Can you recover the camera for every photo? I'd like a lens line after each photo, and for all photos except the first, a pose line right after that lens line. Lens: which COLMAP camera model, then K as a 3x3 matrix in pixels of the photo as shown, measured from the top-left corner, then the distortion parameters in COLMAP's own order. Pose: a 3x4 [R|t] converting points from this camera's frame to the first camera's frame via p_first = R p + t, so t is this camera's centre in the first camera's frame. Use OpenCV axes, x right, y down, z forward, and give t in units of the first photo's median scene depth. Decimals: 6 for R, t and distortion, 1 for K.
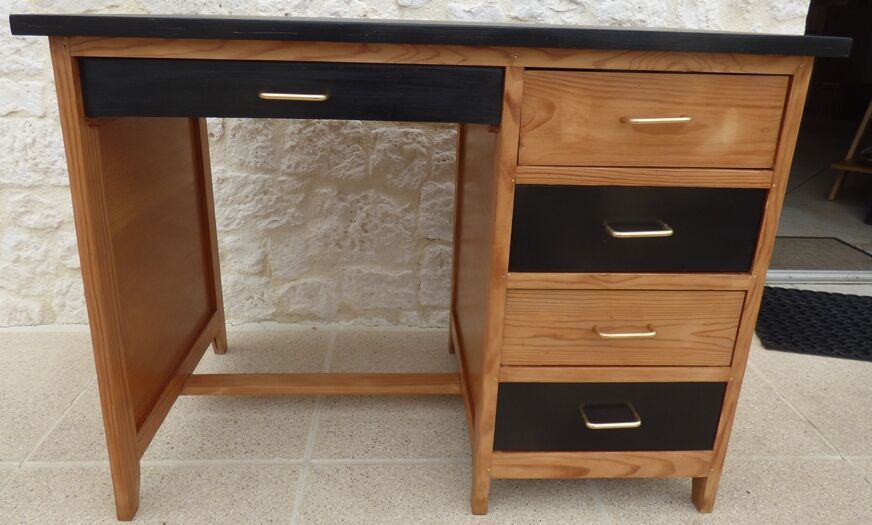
lens RADIAL K [[613.3, 0, 422.3], [0, 613.3, 236.3], [0, 0, 1]] dist [-0.019523, 0.001955]
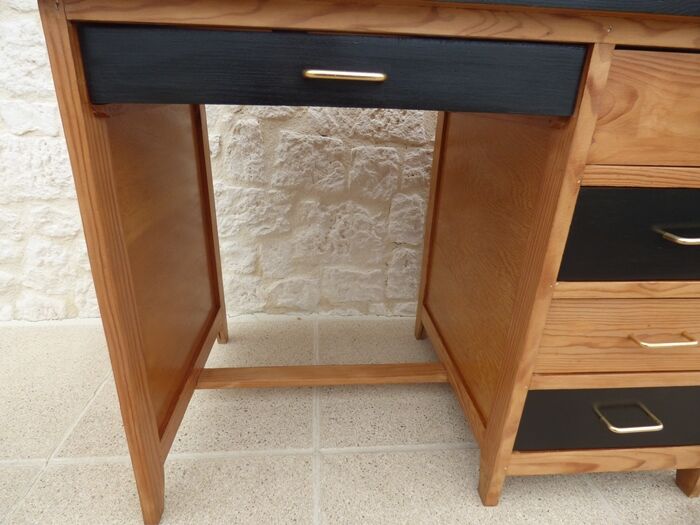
lens RADIAL K [[401.6, 0, 338.0], [0, 401.6, 267.1], [0, 0, 1]] dist [-0.012761, 0.000262]
pose [[0.999659, -0.008638, 0.024643, -0.167772], [0.006845, 0.997385, 0.071949, -0.008265], [-0.025200, -0.071755, 0.997104, 0.316093]]
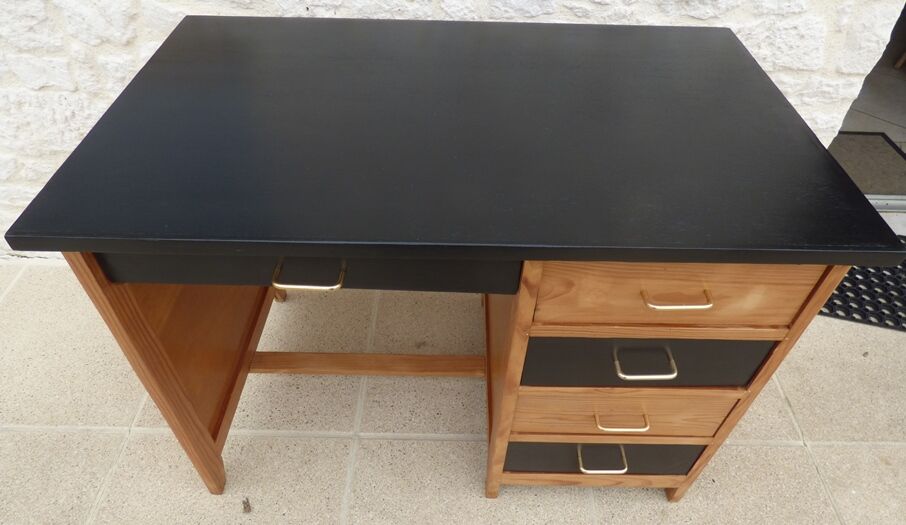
lens RADIAL K [[561.6, 0, 456.4], [0, 561.6, 223.5], [0, 0, 1]] dist [-0.020383, 0.002247]
pose [[0.998625, 0.031852, -0.041642, 0.047102], [-0.011813, 0.910567, 0.413193, -0.492851], [0.051079, -0.412133, 0.909691, 0.161109]]
